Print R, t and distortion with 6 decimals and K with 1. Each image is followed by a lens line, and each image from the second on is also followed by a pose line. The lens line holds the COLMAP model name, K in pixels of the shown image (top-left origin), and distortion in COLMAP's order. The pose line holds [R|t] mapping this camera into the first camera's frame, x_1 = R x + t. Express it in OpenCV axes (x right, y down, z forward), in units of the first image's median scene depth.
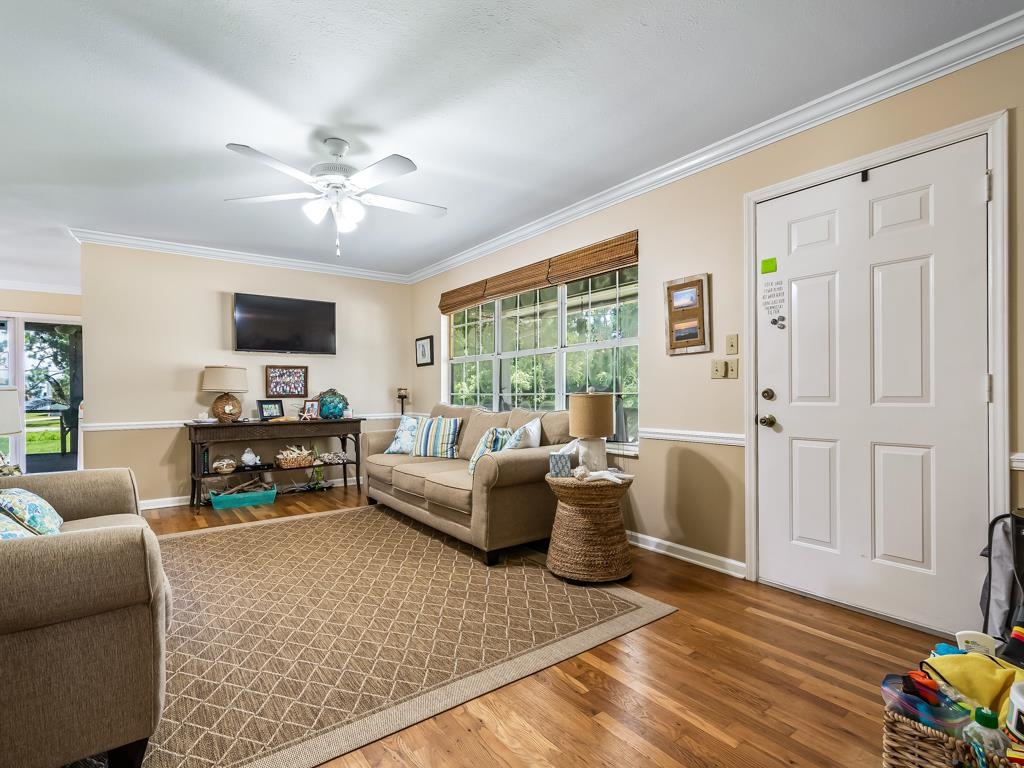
lens RADIAL K [[511.5, 0, 550.2], [0, 511.5, 395.8], [0, 0, 1]] dist [0.004528, 0.000142]
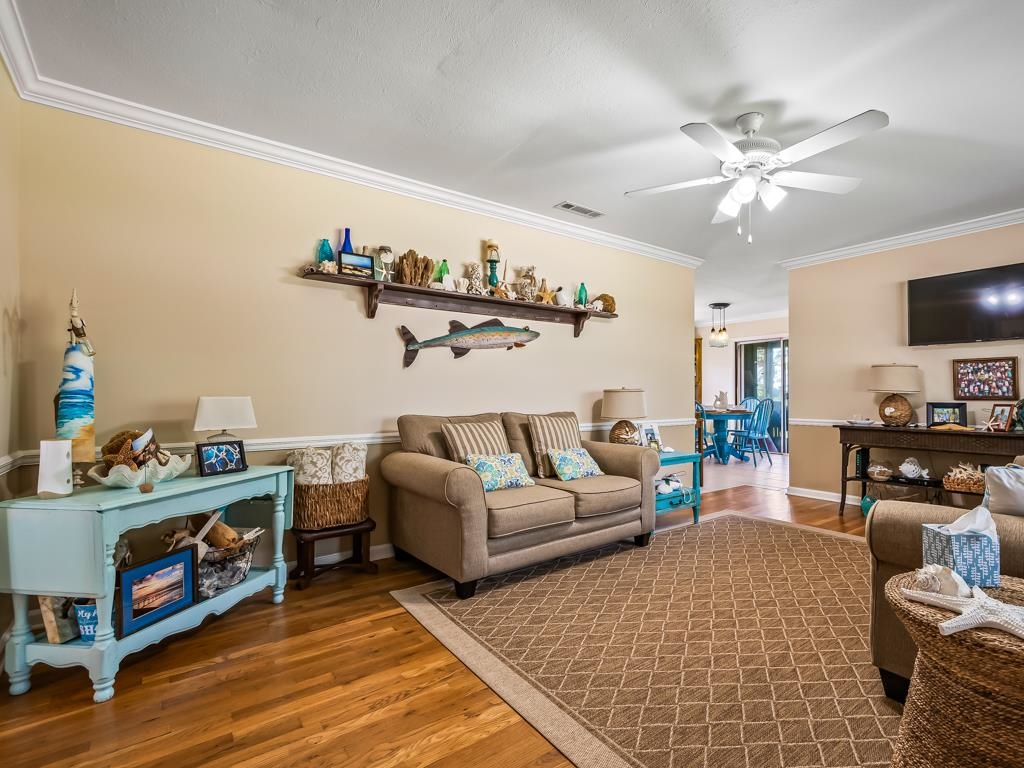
lens RADIAL K [[500.0, 0, 518.2], [0, 500.0, 391.5], [0, 0, 1]] dist [0.000824, -0.000011]
pose [[-0.051442, -0.000121, -0.998676, 0.289991], [-0.008109, 0.999967, 0.000297, -0.004335], [0.998643, 0.008113, -0.051441, 0.381597]]
